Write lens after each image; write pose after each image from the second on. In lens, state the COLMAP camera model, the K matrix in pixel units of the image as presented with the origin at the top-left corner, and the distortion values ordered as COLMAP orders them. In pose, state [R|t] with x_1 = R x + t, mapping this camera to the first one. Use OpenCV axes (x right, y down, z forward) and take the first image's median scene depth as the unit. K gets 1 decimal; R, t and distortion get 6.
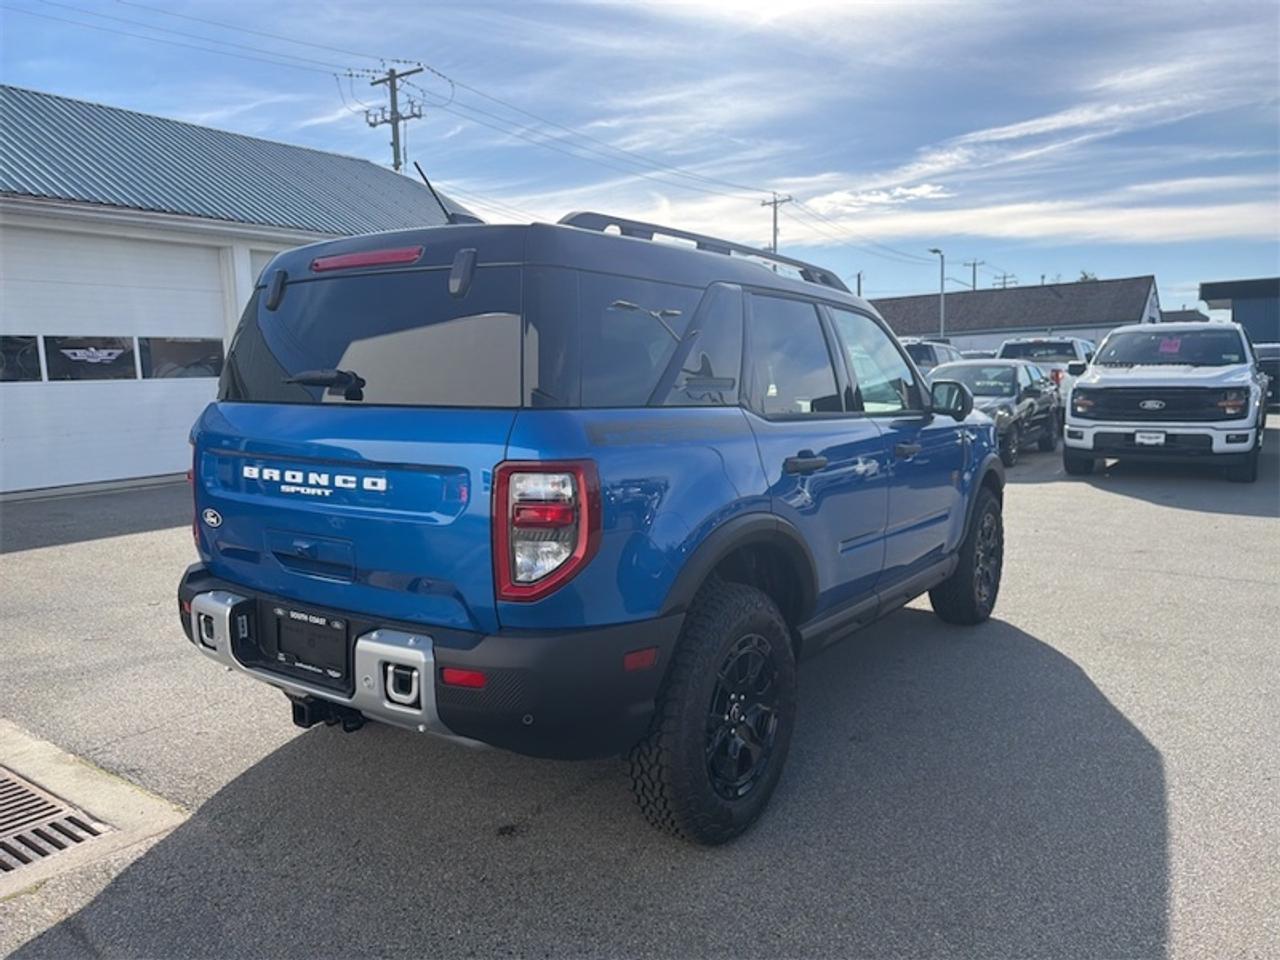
lens RADIAL K [[988.1, 0, 611.5], [0, 988.1, 477.6], [0, 0, 1]] dist [0.005688, -0.008224]
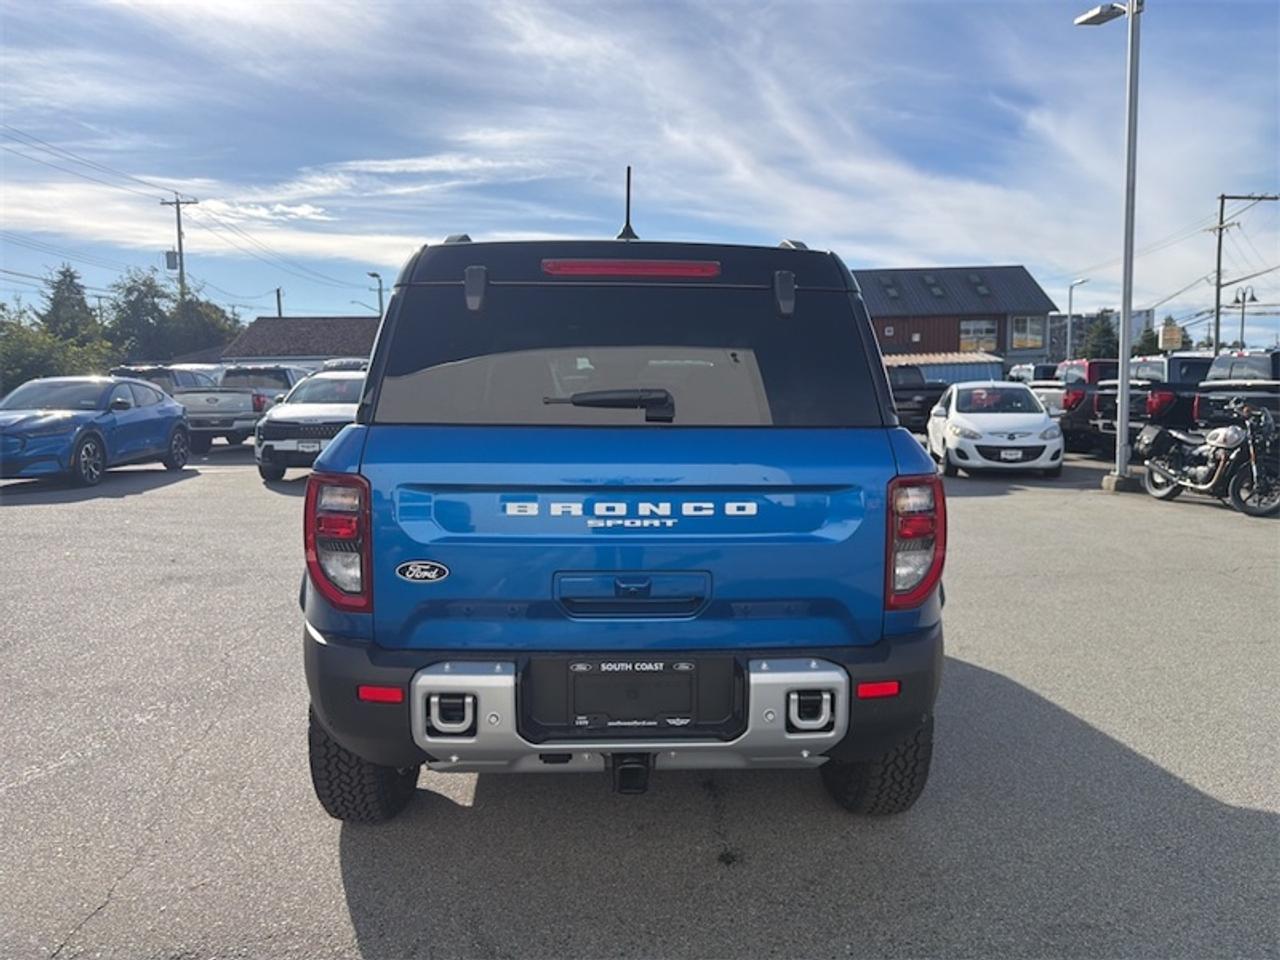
lens RADIAL K [[1015.5, 0, 614.0], [0, 1015.5, 454.6], [0, 0, 1]] dist [-0.008048, -0.003832]
pose [[0.773497, -0.019828, 0.633489, -0.103818], [0.048617, 0.998422, -0.028112, -0.002728], [-0.631932, 0.052543, 0.773240, 0.034061]]
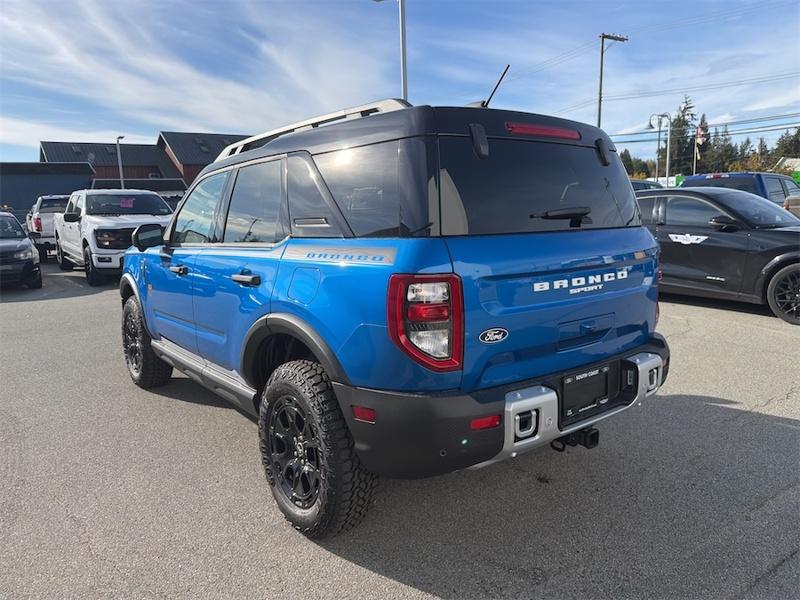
lens RADIAL K [[600.1, 0, 400.0], [0, 600.1, 300.0], [0, 0, 1]] dist [0.047744, -0.003387]
pose [[0.256930, -0.132693, 0.957277, -0.143201], [0.109507, 0.988147, 0.107581, -0.011293], [-0.960206, 0.077188, 0.268416, 0.118136]]
